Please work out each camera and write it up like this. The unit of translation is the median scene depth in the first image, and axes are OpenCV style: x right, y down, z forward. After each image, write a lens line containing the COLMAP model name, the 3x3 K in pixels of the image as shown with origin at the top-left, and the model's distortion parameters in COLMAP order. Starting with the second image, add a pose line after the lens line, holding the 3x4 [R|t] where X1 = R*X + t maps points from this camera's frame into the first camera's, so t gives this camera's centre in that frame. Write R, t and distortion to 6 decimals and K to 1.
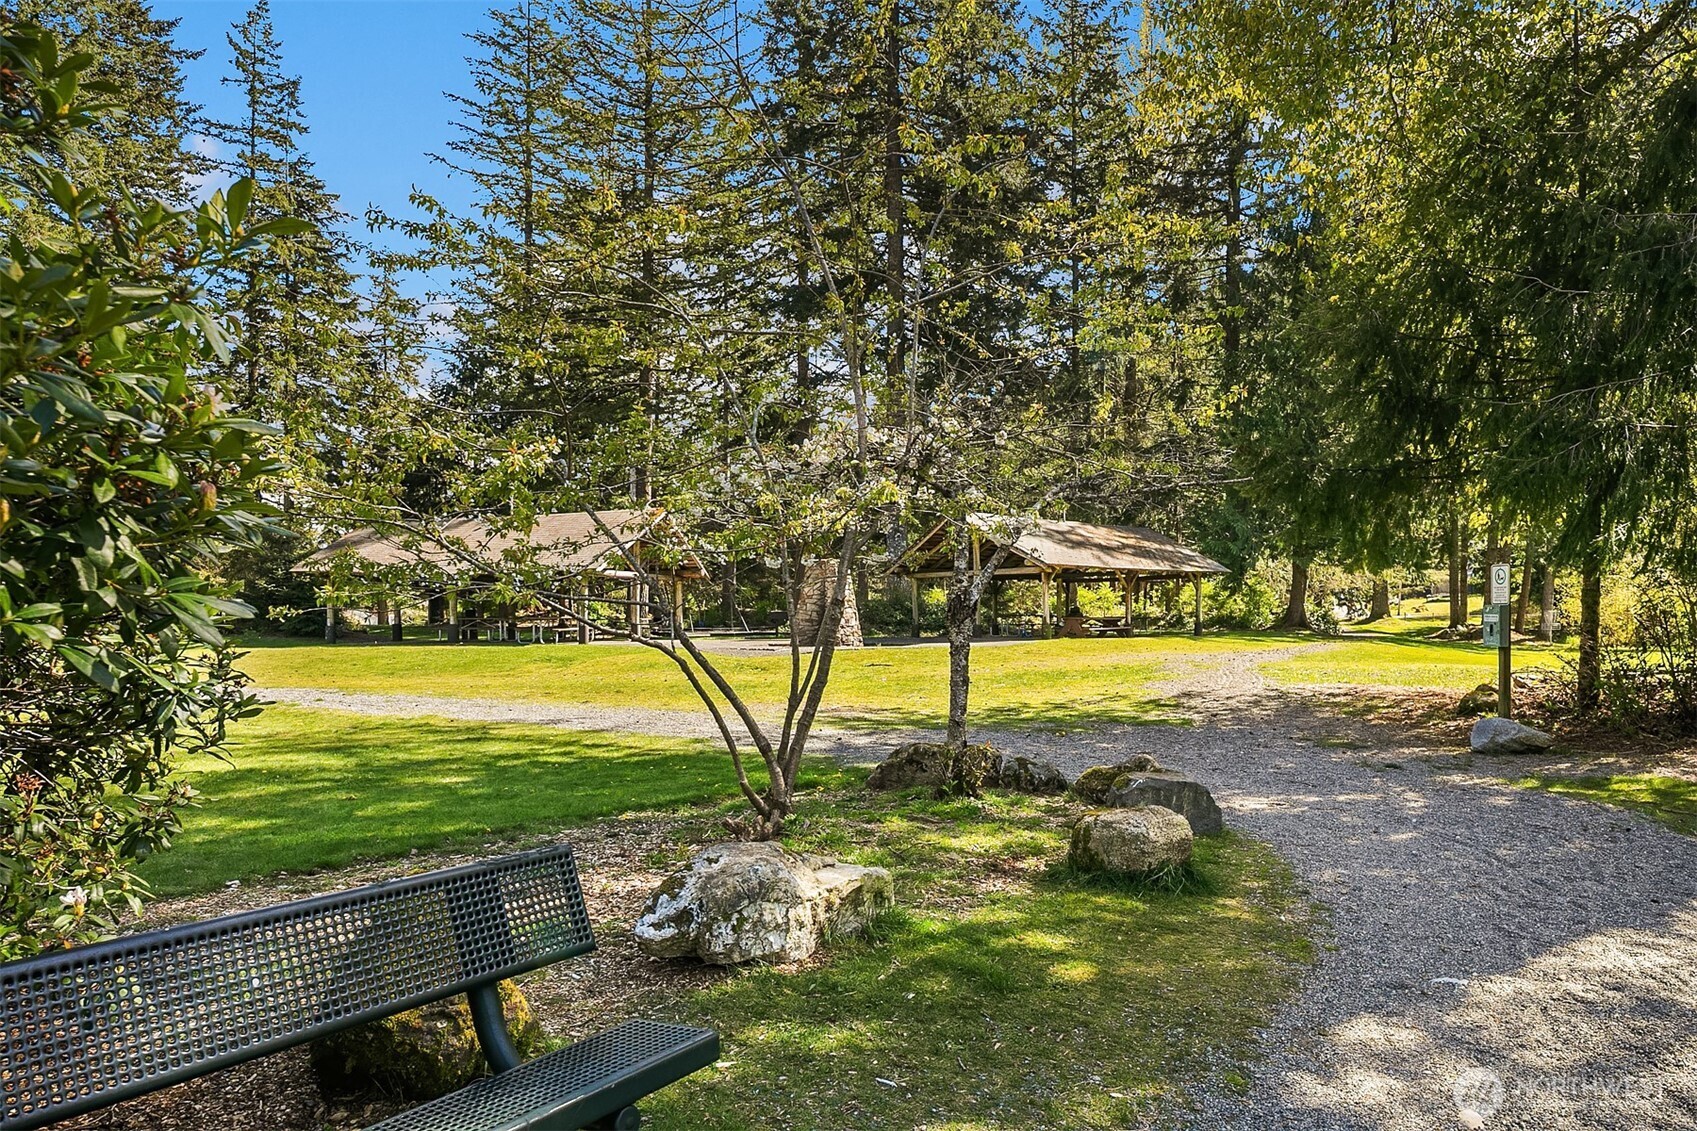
lens RADIAL K [[1237.5, 0, 846.3], [0, 1237.5, 566.1], [0, 0, 1]] dist [-0.003798, 0.009599]
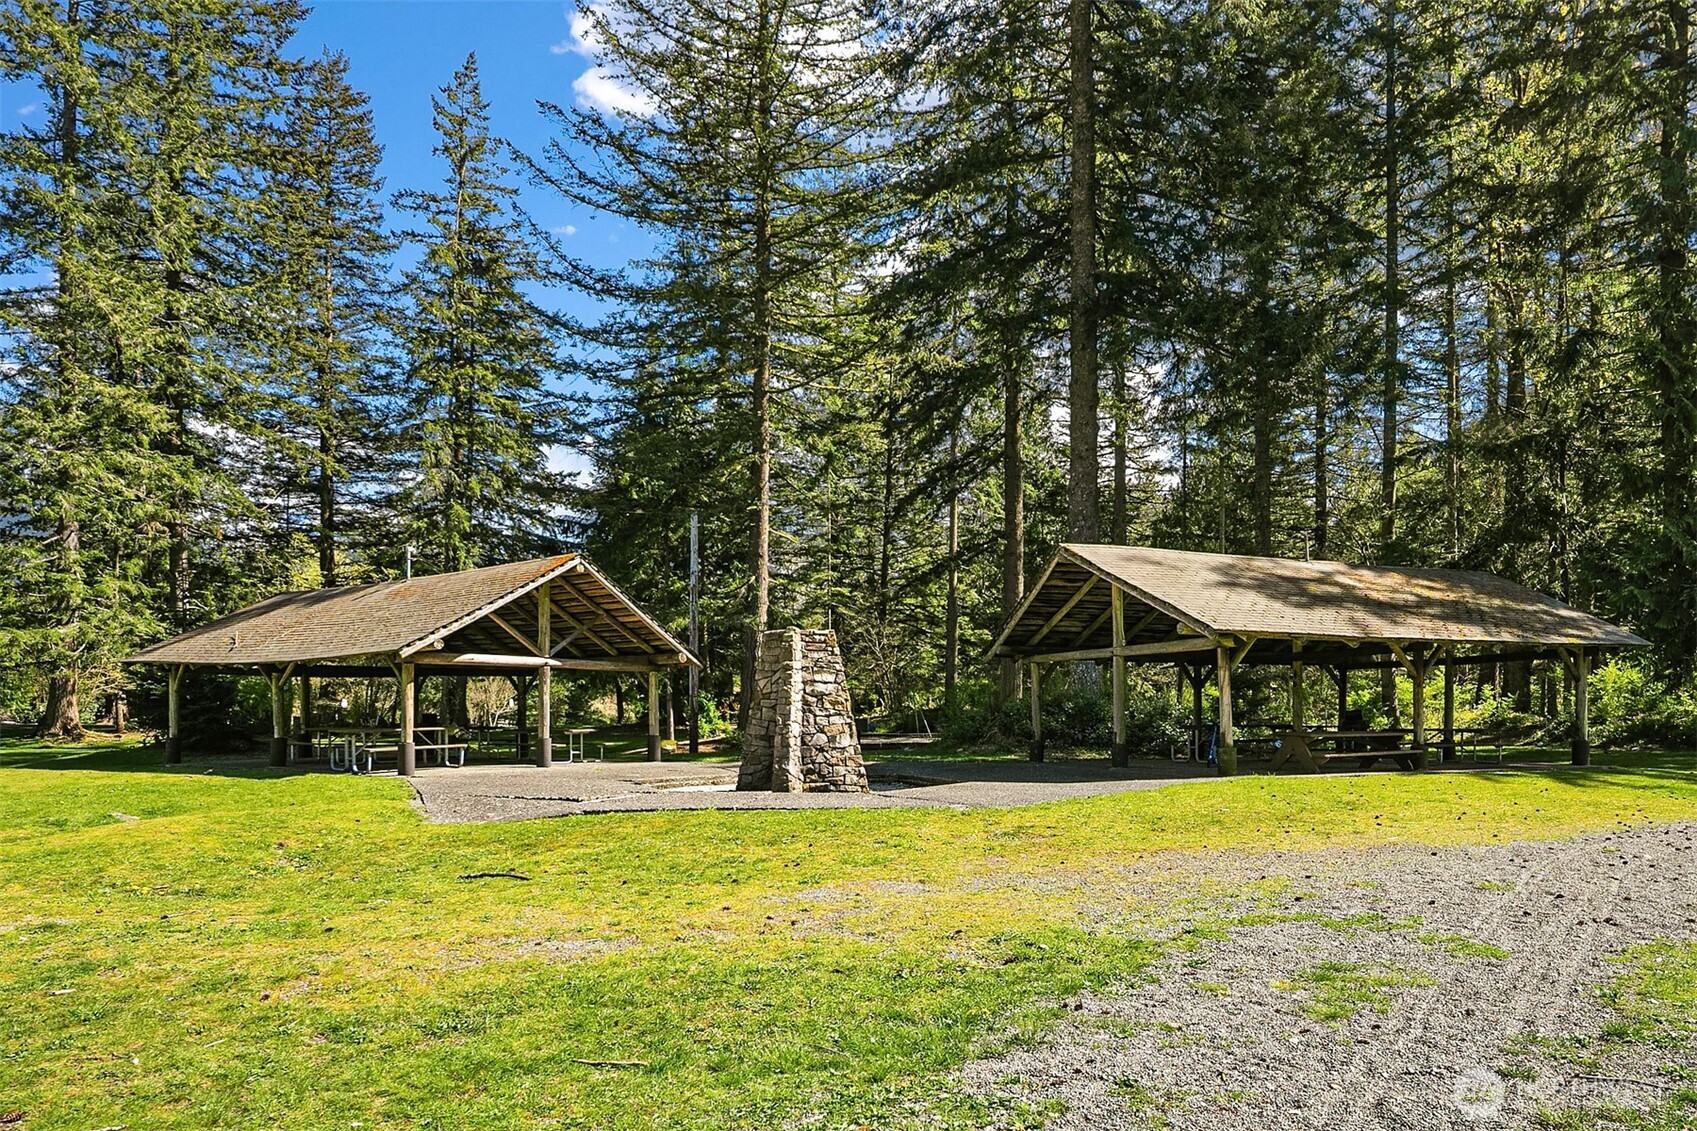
lens RADIAL K [[1237.5, 0, 851.4], [0, 1237.5, 568.3], [0, 0, 1]] dist [-0.003798, 0.009599]
pose [[0.935063, -0.042470, -0.351929, 0.174023], [0.014044, 0.996456, -0.082936, 0.010837], [0.354204, 0.072608, 0.932345, 0.375127]]
